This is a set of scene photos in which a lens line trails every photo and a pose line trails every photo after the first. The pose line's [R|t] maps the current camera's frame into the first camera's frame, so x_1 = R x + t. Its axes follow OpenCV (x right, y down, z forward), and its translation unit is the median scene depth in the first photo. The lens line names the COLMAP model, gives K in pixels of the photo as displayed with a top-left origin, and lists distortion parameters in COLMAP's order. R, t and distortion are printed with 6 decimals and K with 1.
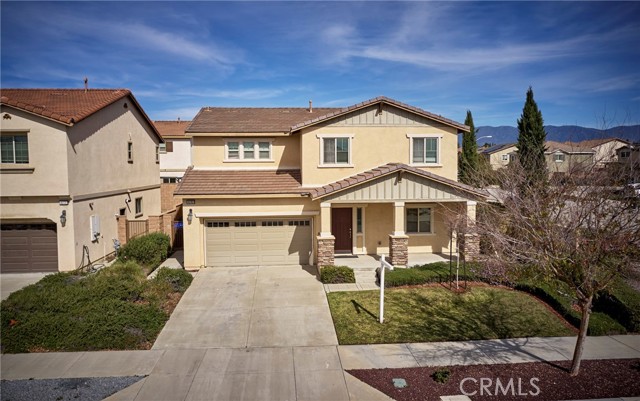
lens RADIAL K [[465.2, 0, 322.9], [0, 465.2, 200.1], [0, 0, 1]] dist [-0.006483, -0.002314]
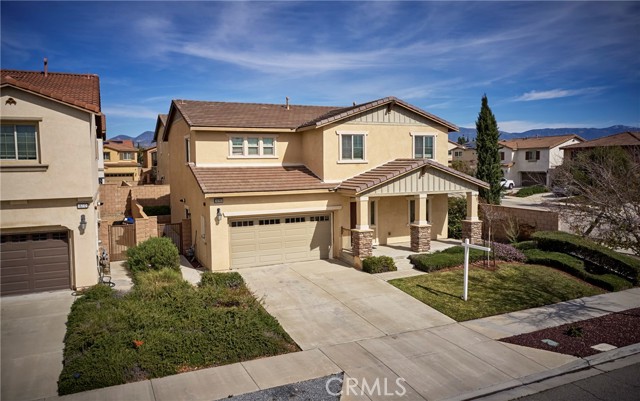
lens RADIAL K [[465.2, 0, 322.9], [0, 465.2, 200.1], [0, 0, 1]] dist [-0.006483, -0.002314]
pose [[0.937479, -0.032365, 0.346535, -0.411109], [0.032445, 0.999458, 0.005571, 0.004343], [-0.346528, 0.006020, 0.938020, 0.051098]]
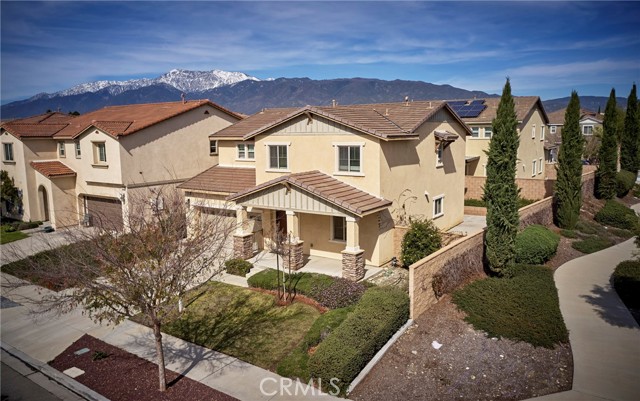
lens RADIAL K [[465.2, 0, 322.9], [0, 465.2, 200.1], [0, 0, 1]] dist [-0.006483, -0.002314]
pose [[0.782453, 0.088896, -0.616332, 0.826541], [-0.039325, 0.994836, 0.093565, -0.115651], [0.621467, -0.048973, 0.781908, 0.204633]]
